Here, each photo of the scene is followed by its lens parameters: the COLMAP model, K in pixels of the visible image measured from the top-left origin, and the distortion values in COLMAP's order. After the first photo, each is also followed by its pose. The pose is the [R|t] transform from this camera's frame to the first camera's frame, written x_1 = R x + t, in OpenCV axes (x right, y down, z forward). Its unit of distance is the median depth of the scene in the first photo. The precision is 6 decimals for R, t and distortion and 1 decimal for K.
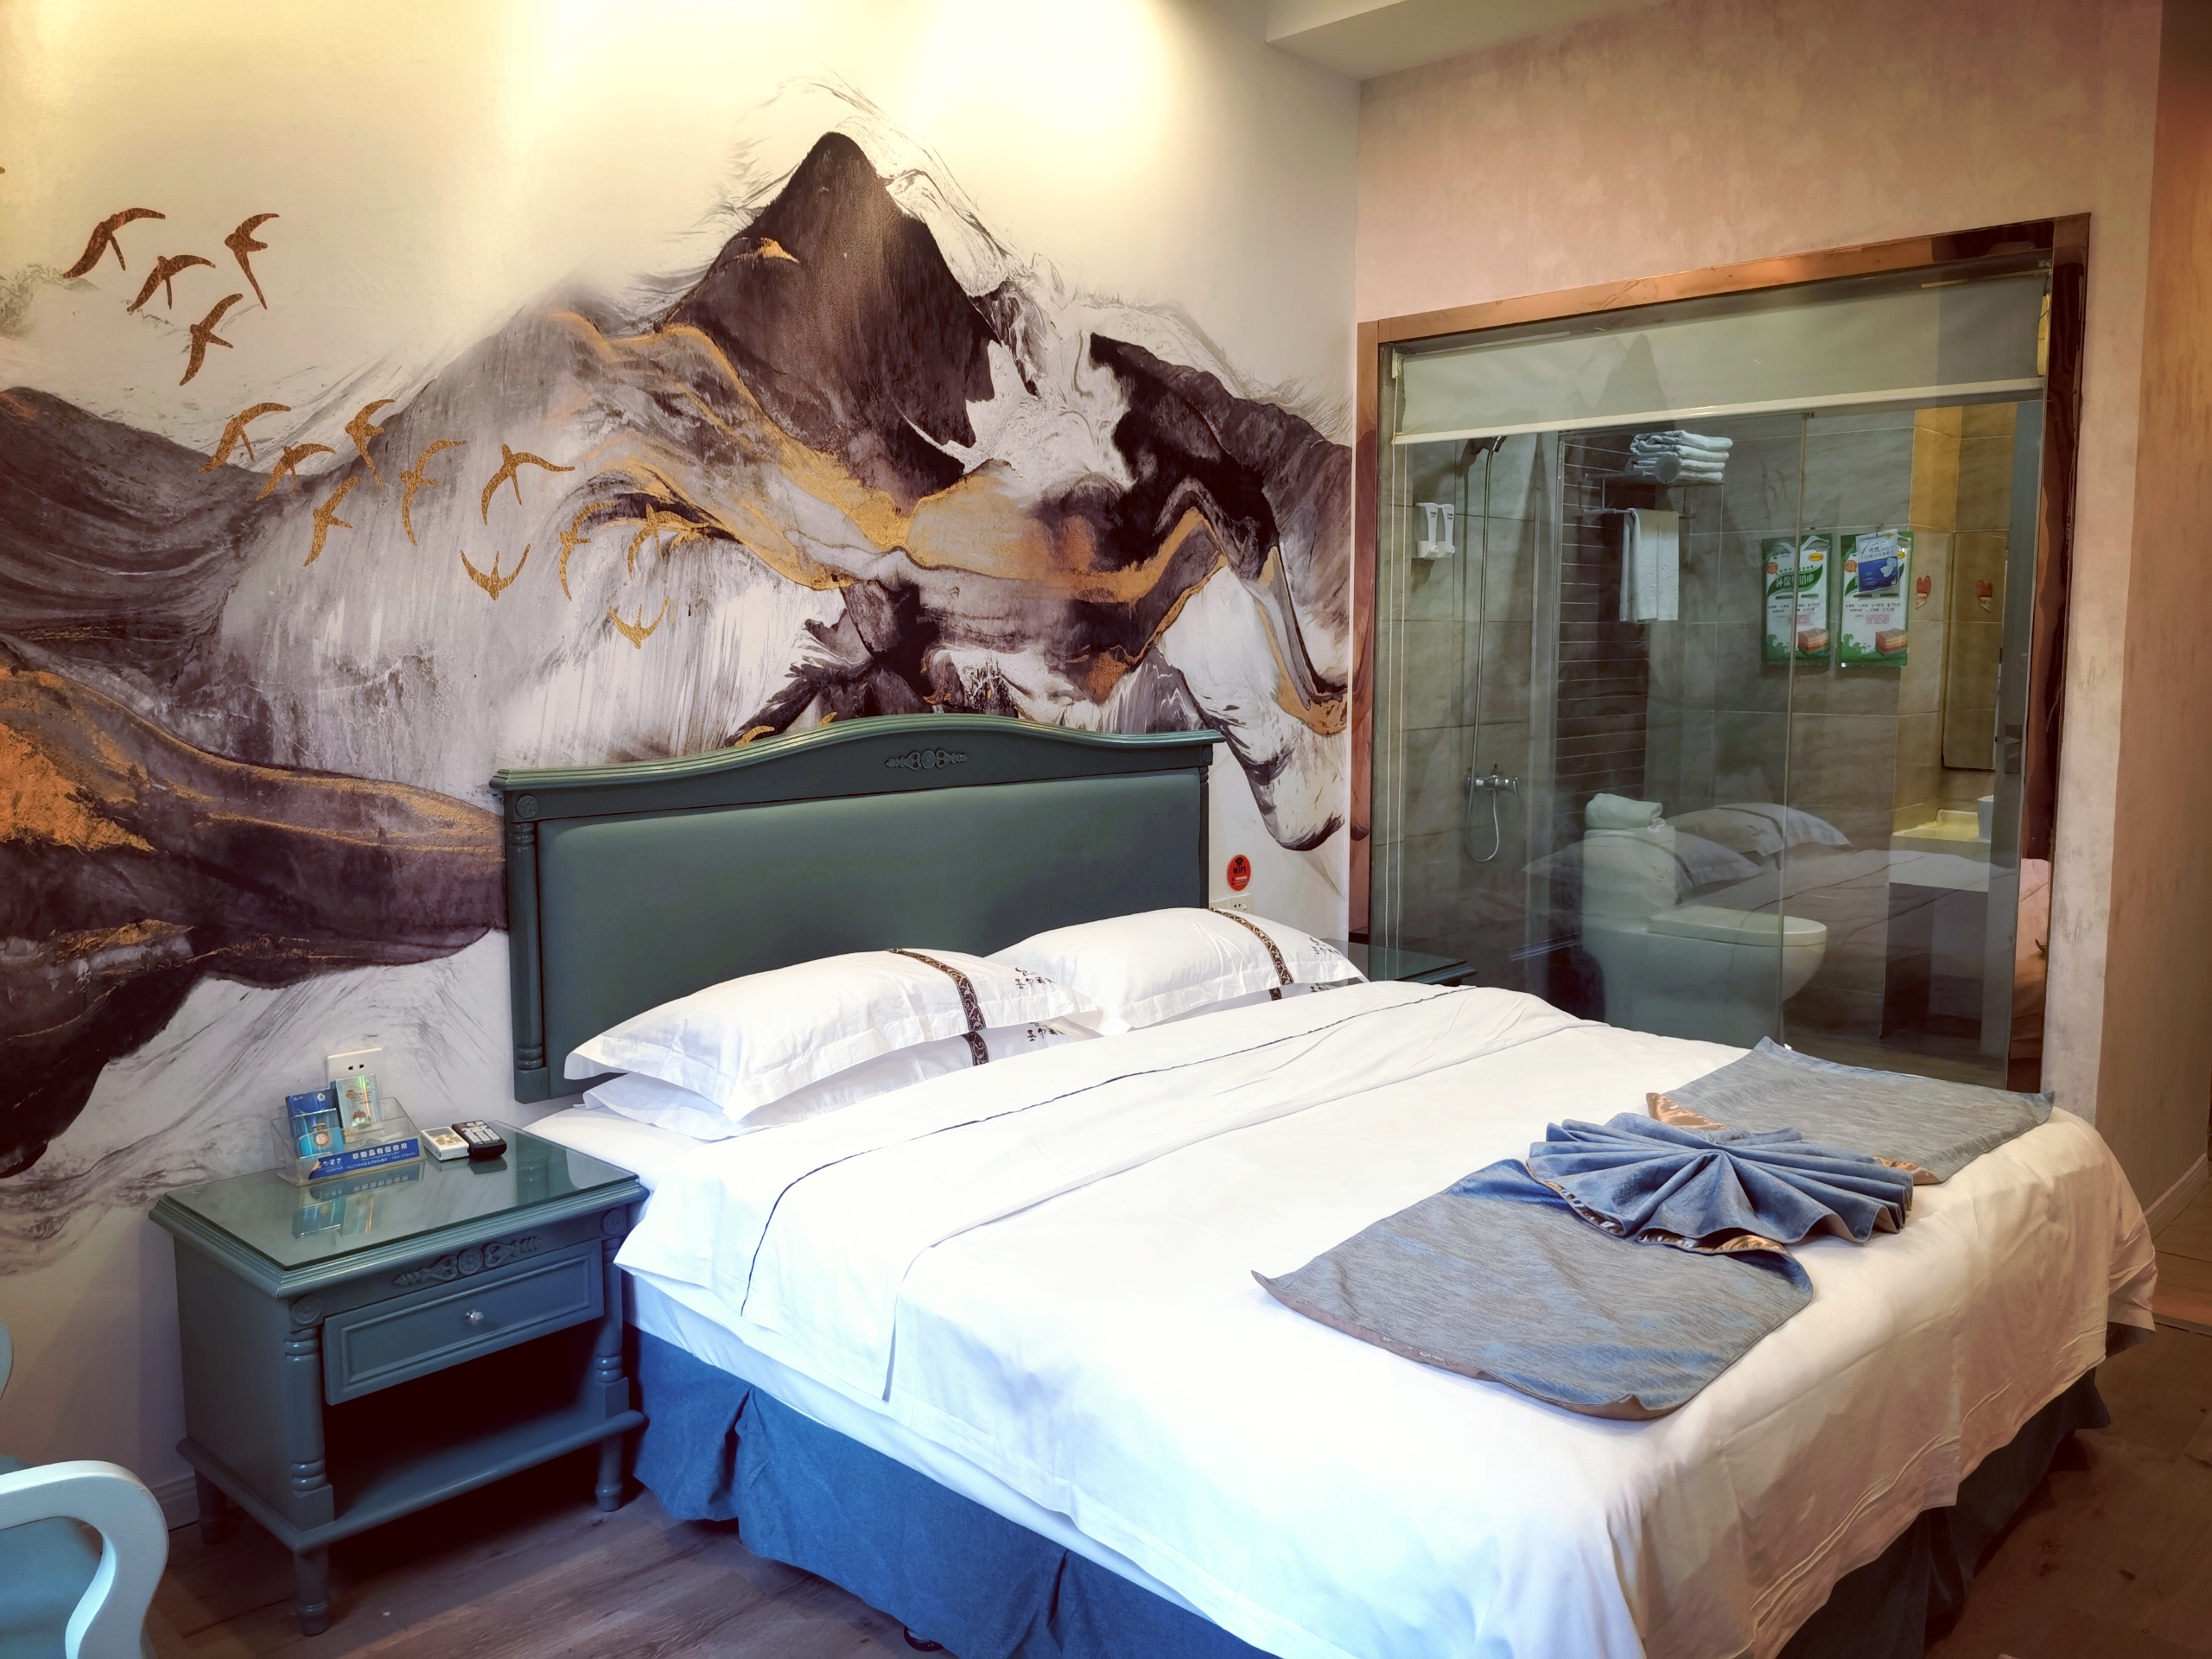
lens RADIAL K [[1739.0, 0, 1114.4], [0, 1739.0, 823.4], [0, 0, 1]] dist [0.024277, -0.045357]
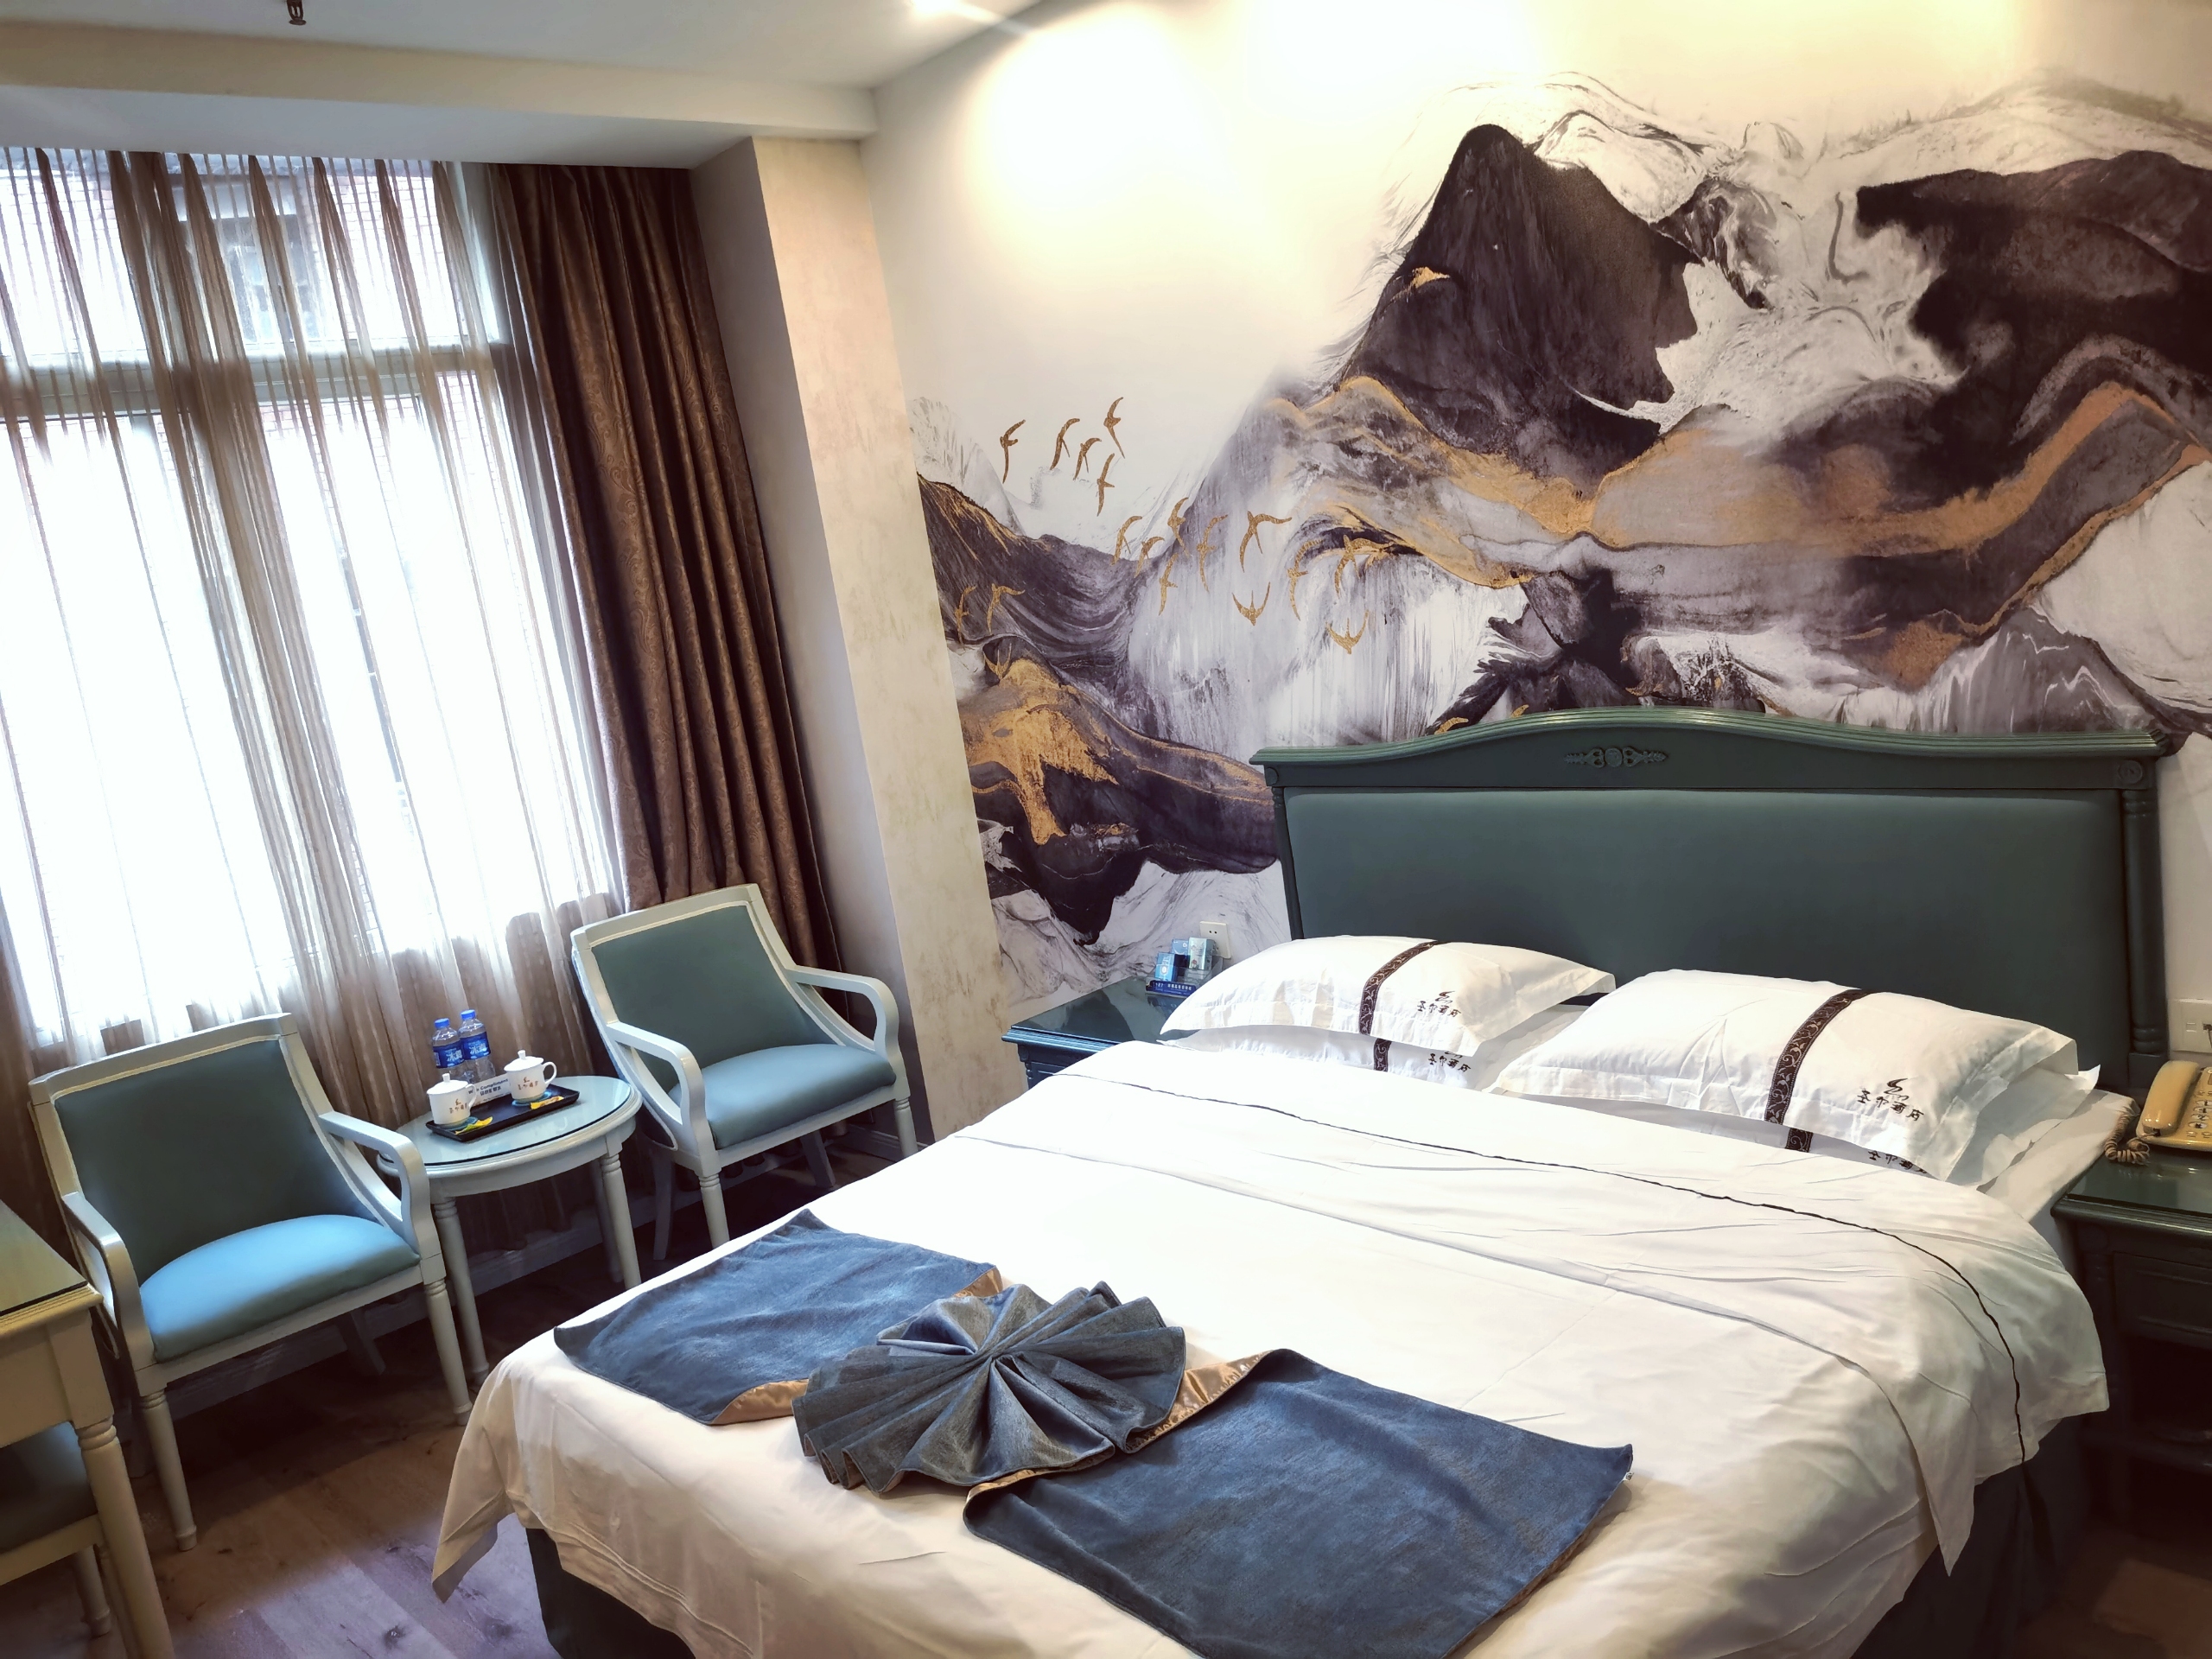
lens RADIAL K [[1739.0, 0, 1104.4], [0, 1739.0, 838.9], [0, 0, 1]] dist [0.024277, -0.045357]
pose [[-0.065143, 0.181836, -0.981169, 0.940501], [0.047343, 0.982713, 0.178979, -0.195492], [0.996752, -0.034792, -0.072626, 0.889881]]
